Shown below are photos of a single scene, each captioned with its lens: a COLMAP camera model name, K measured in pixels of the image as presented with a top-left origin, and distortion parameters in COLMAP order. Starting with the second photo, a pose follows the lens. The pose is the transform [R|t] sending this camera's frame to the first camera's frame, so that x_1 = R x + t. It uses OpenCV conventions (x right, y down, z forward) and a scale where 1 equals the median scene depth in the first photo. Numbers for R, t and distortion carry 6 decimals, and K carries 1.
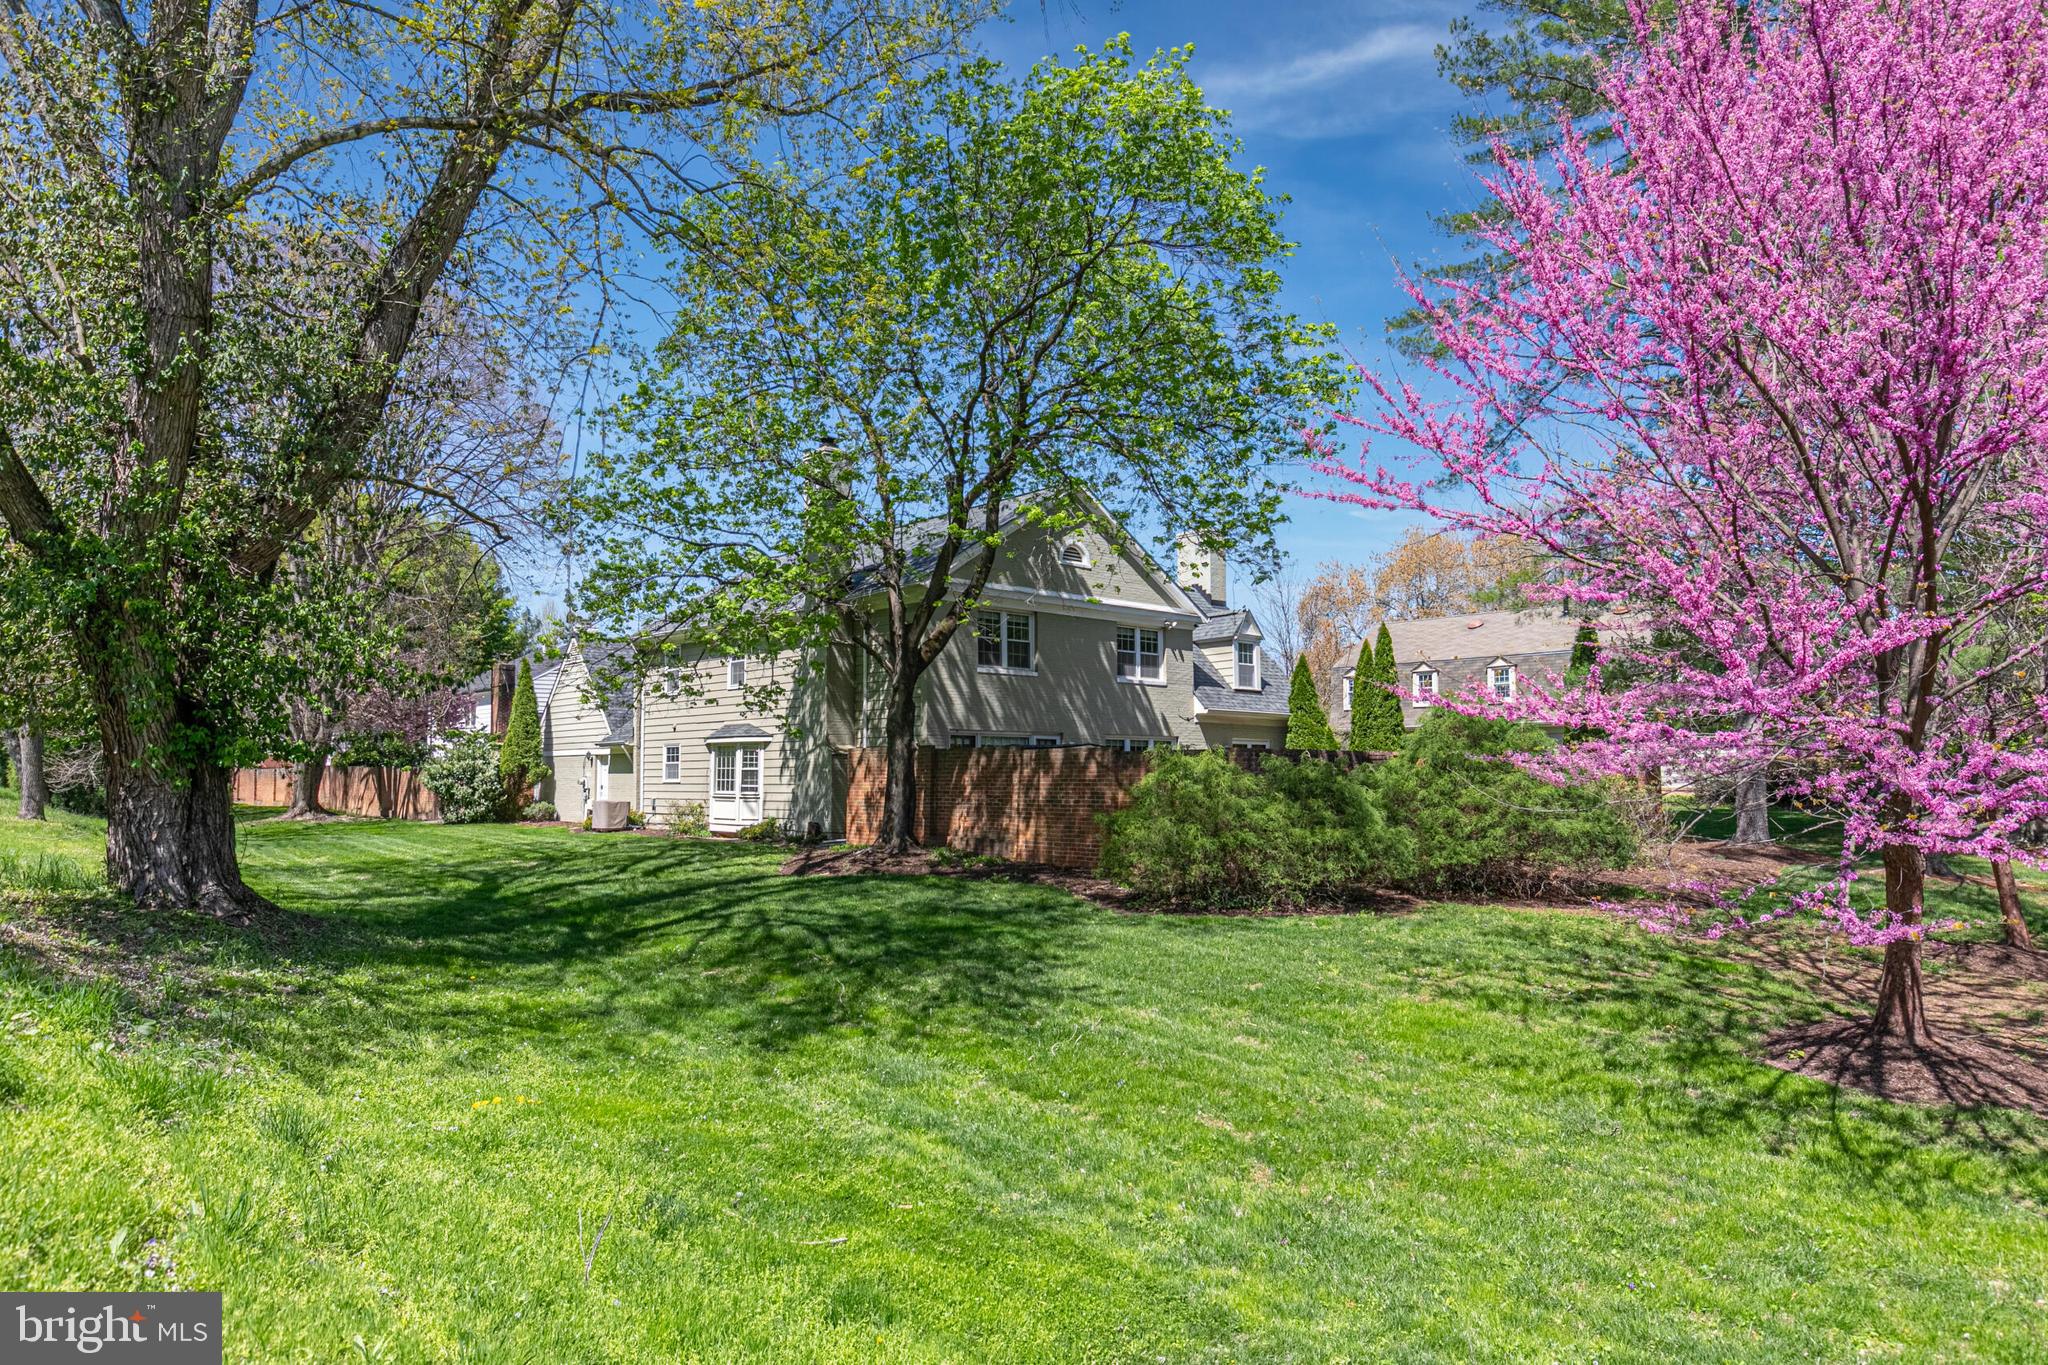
lens RADIAL K [[1306.1, 0, 1014.3], [0, 1306.1, 681.7], [0, 0, 1]] dist [-0.006459, -0.004636]
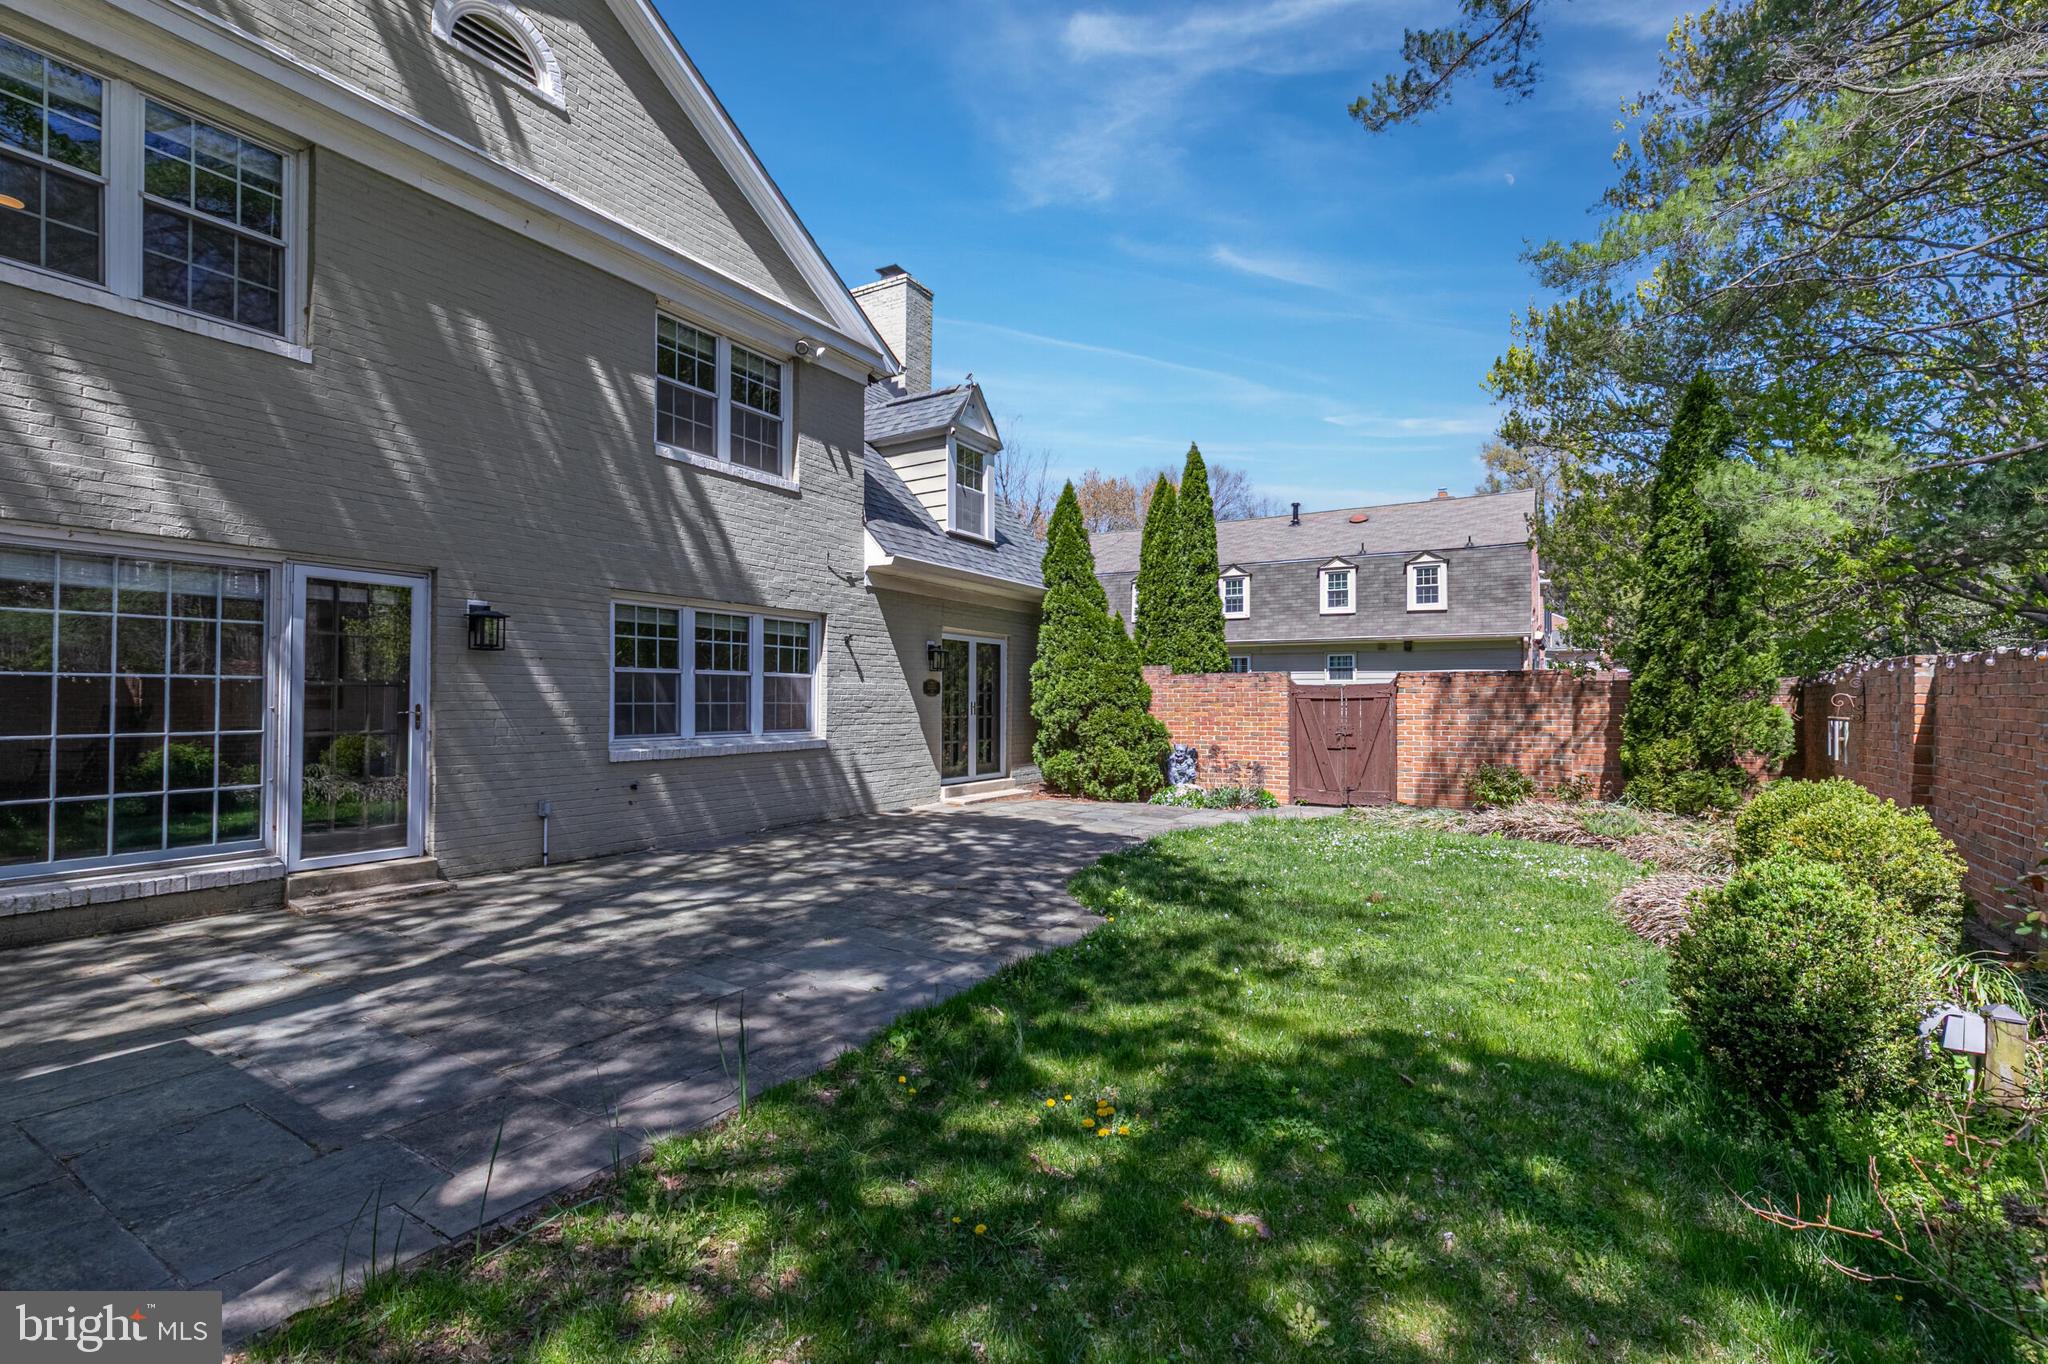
lens RADIAL K [[925.3, 0, 1018.7], [0, 925.3, 680.2], [0, 0, 1]] dist [0.002831, 0.000406]
pose [[0.962607, 0.015718, 0.270447, 0.121659], [-0.031487, 0.998041, 0.054068, 0.052910], [-0.269067, -0.060562, 0.961215, 0.791876]]
